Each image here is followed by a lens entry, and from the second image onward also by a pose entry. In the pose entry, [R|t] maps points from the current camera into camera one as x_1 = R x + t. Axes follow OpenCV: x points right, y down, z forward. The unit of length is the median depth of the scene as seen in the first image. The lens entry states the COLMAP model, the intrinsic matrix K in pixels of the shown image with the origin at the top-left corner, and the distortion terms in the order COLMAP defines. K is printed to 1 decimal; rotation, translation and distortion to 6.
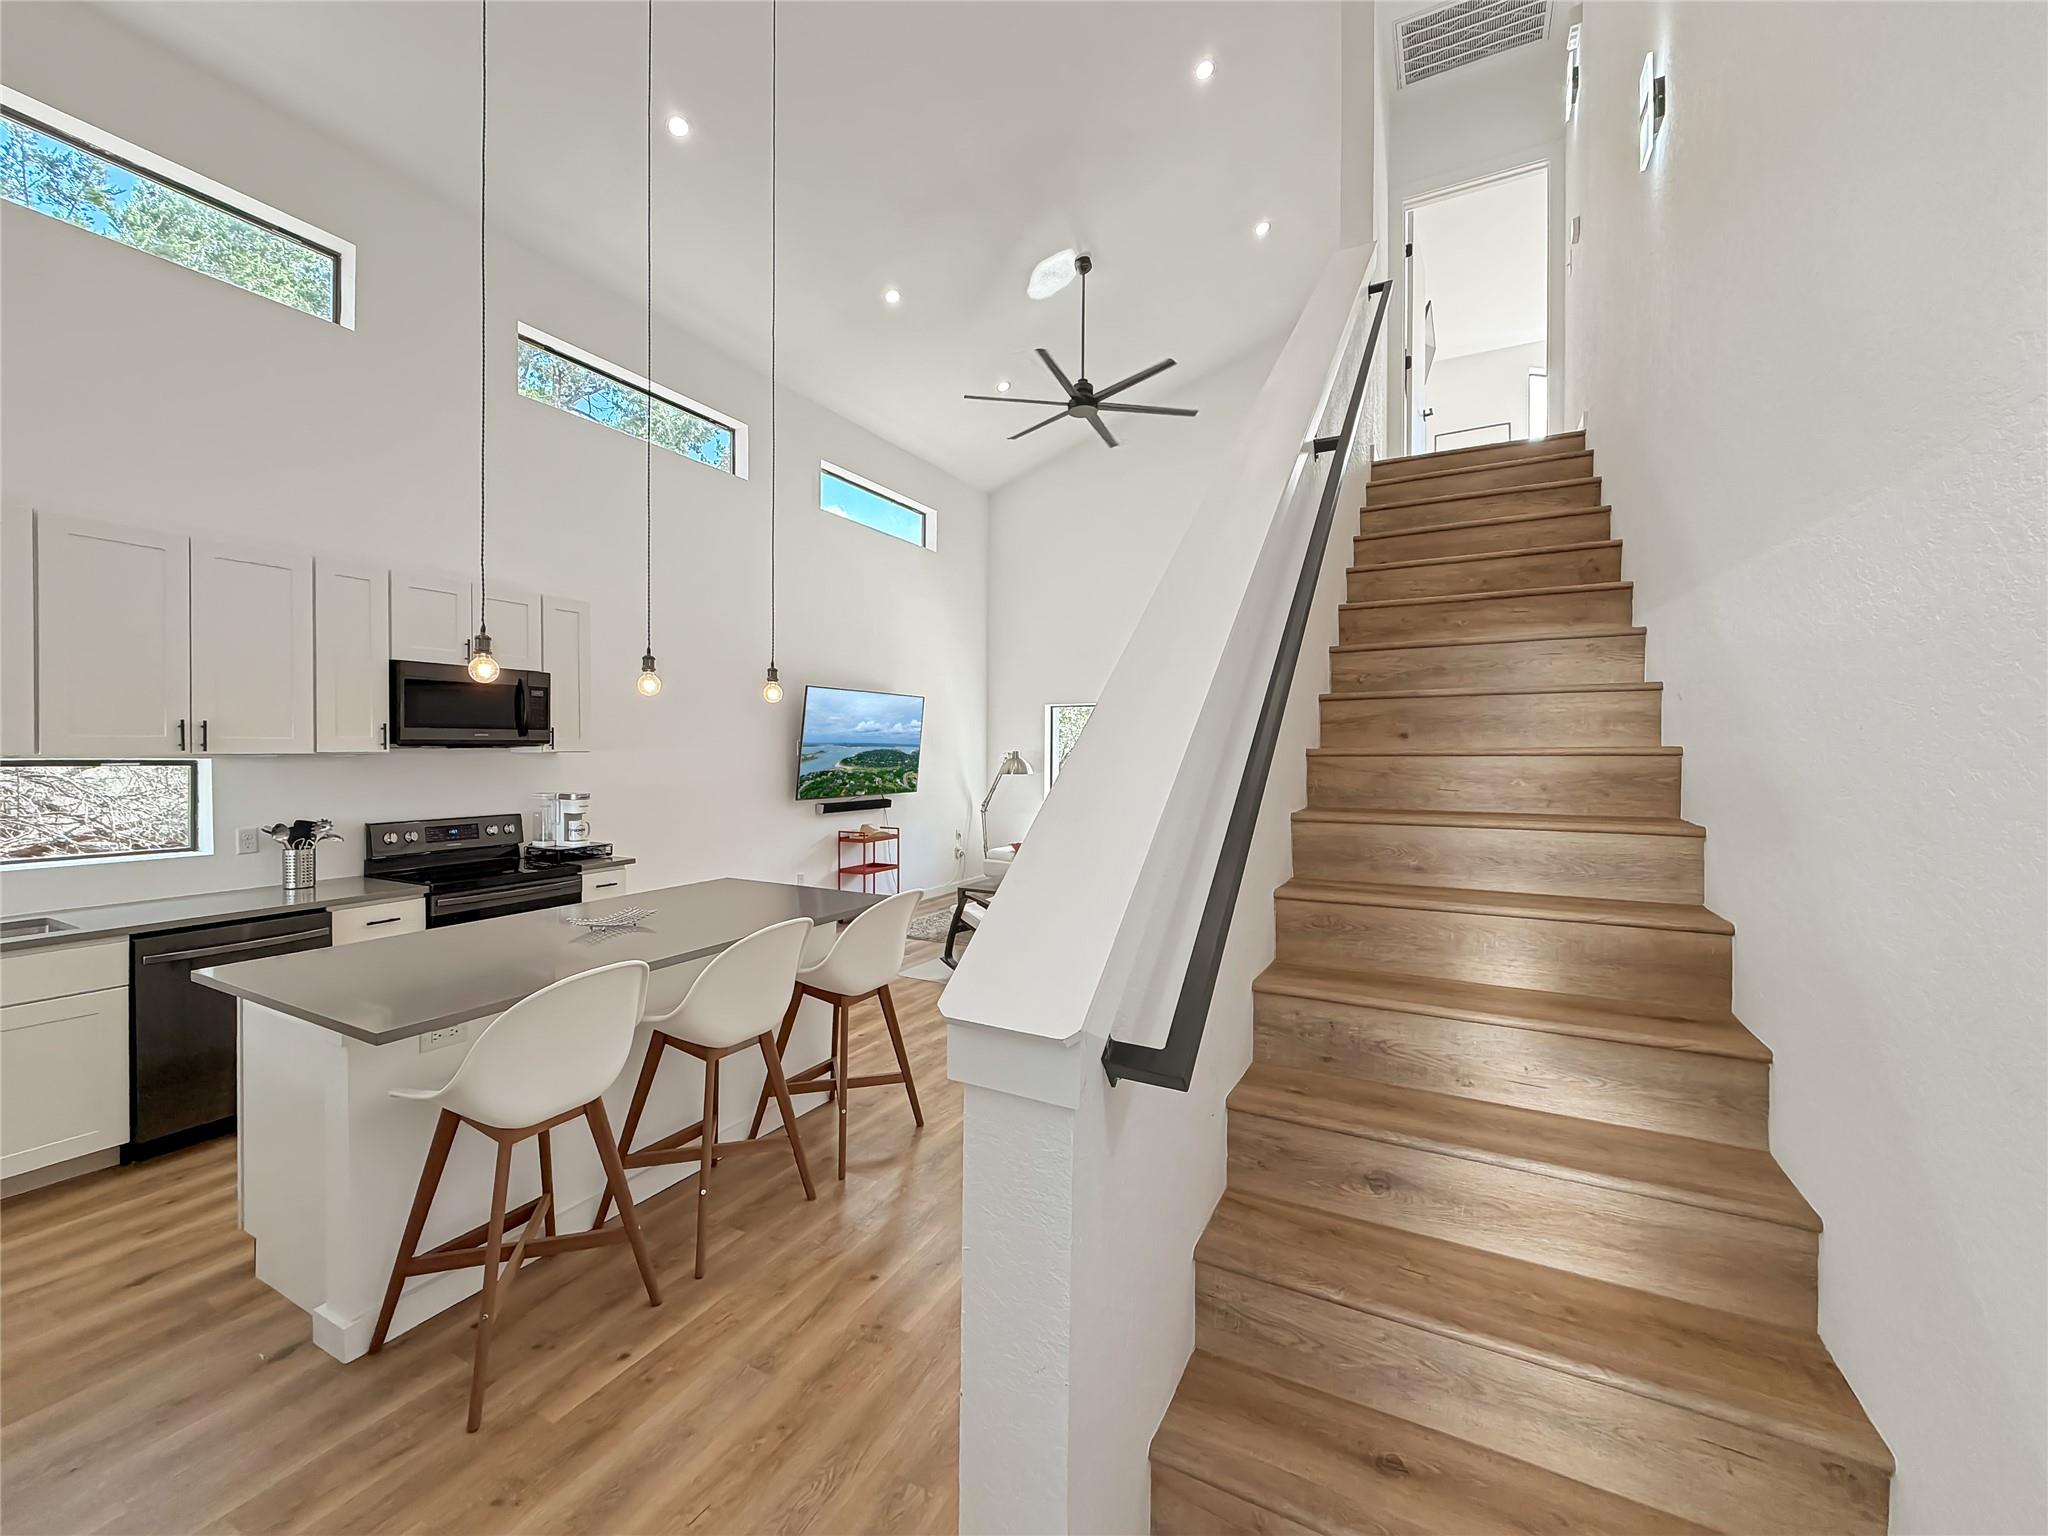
lens RADIAL K [[832.0, 0, 1024.3], [0, 832.0, 759.8], [0, 0, 1]] dist [0.002254, -0.000944]
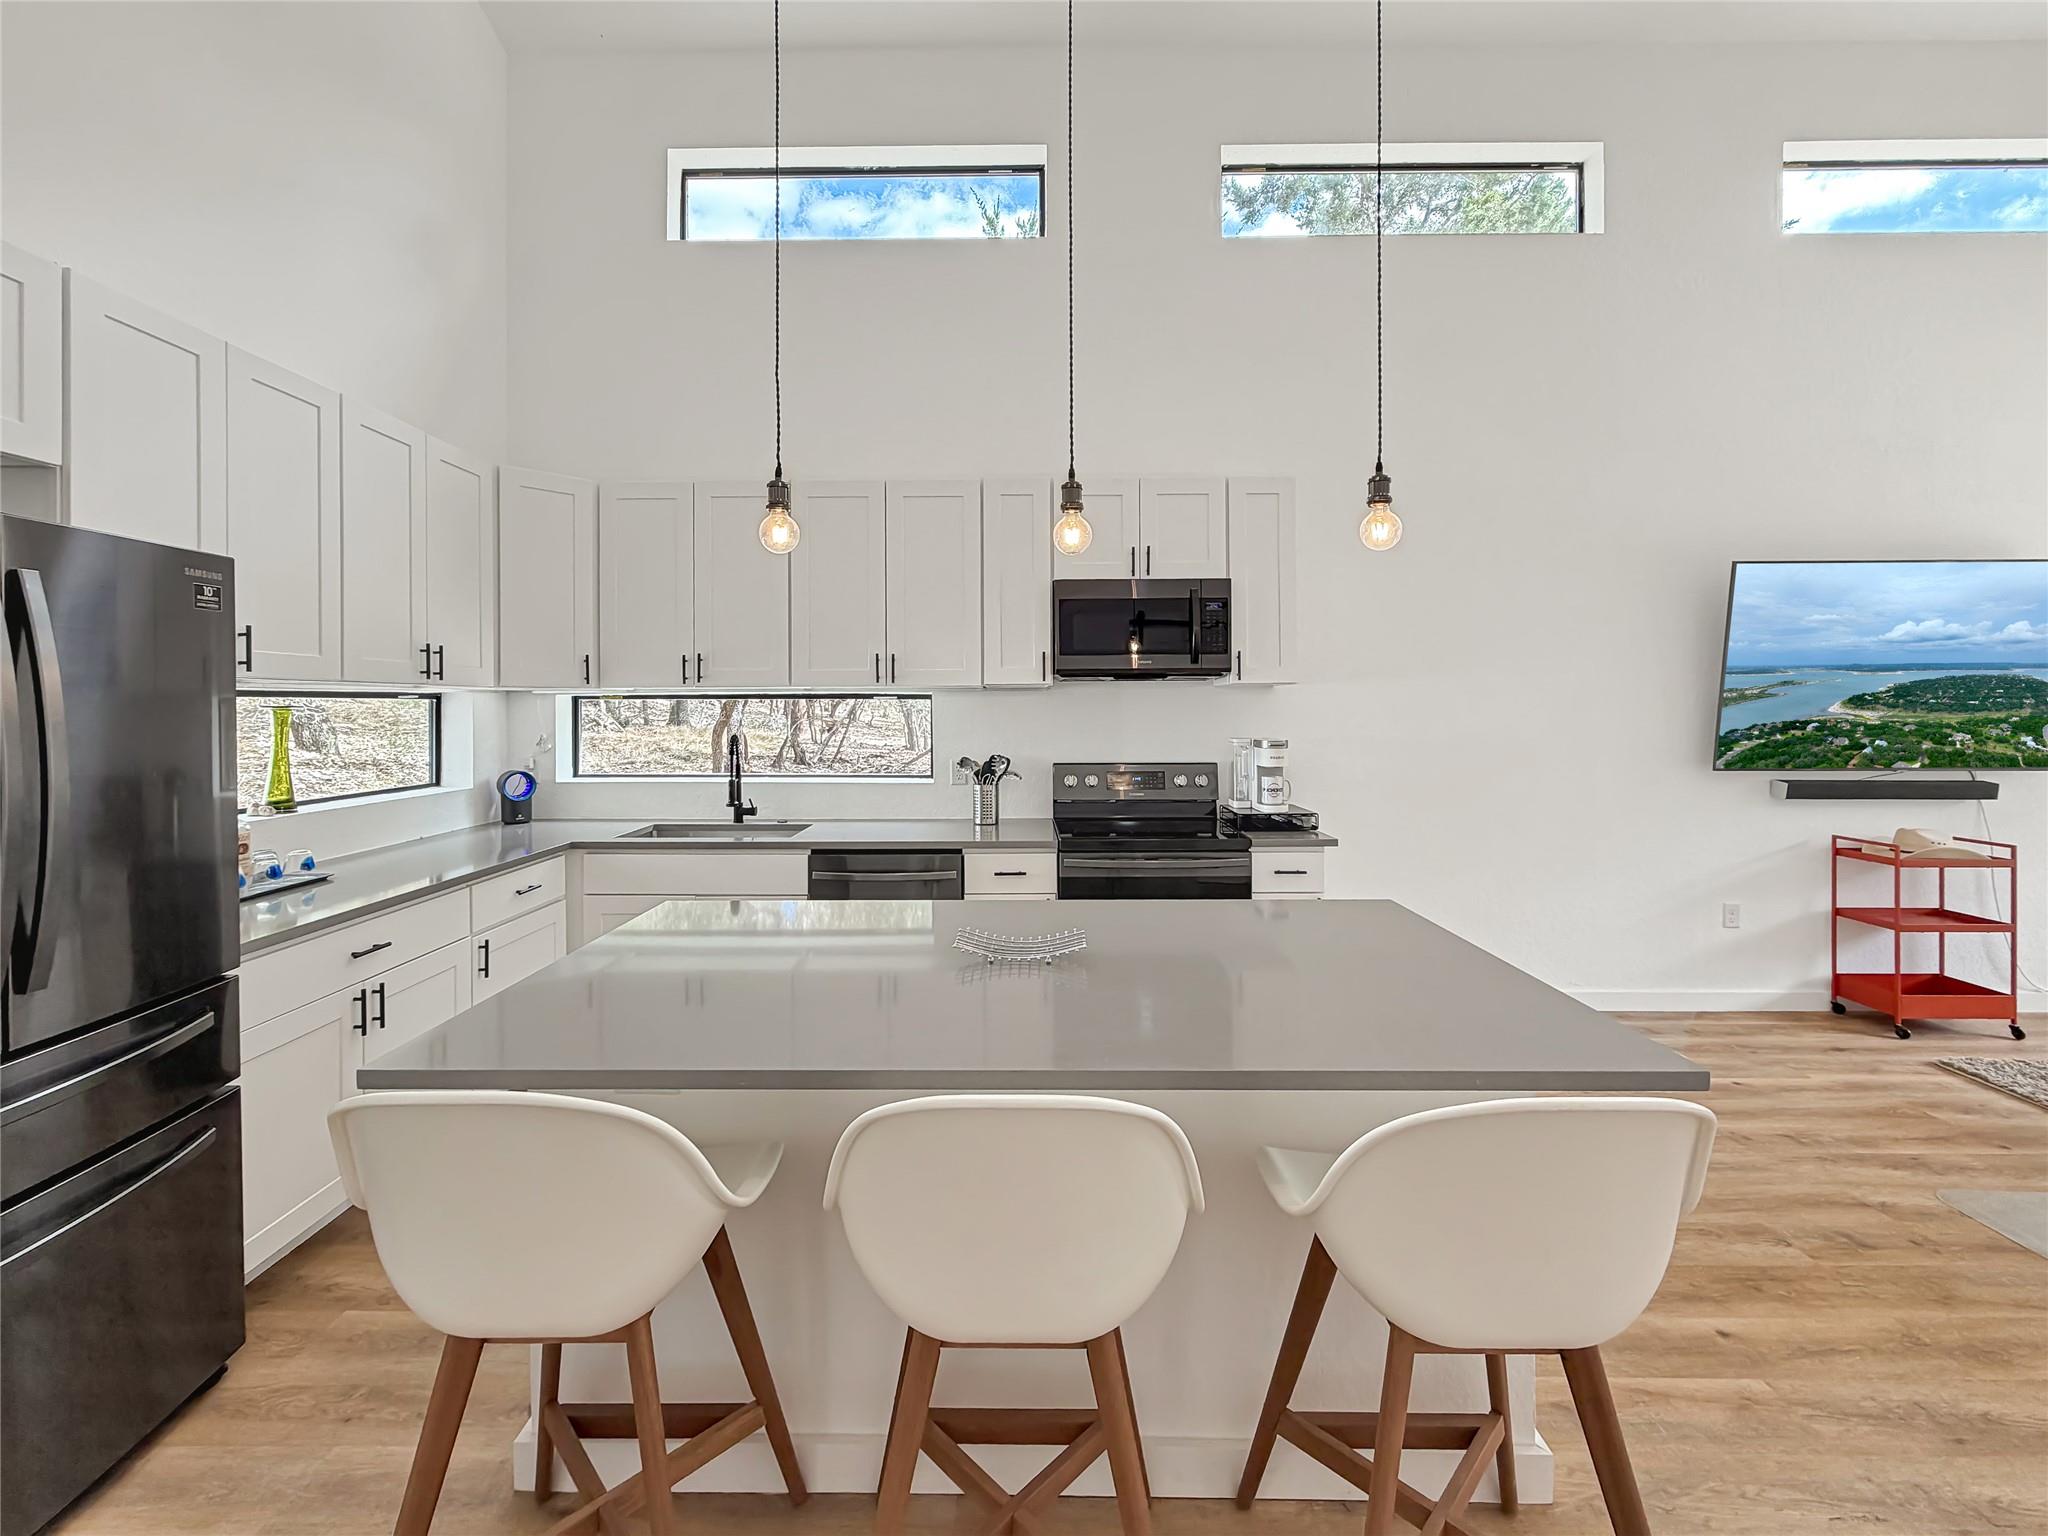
lens RADIAL K [[846.8, 0, 1004.3], [0, 846.8, 690.9], [0, 0, 1]] dist [-0.004162, 0.001404]
pose [[0.452833, -0.020104, -0.891369, 0.022025], [-0.004392, 0.999683, -0.024778, 0.017258], [0.891585, 0.015136, 0.452601, 0.453778]]
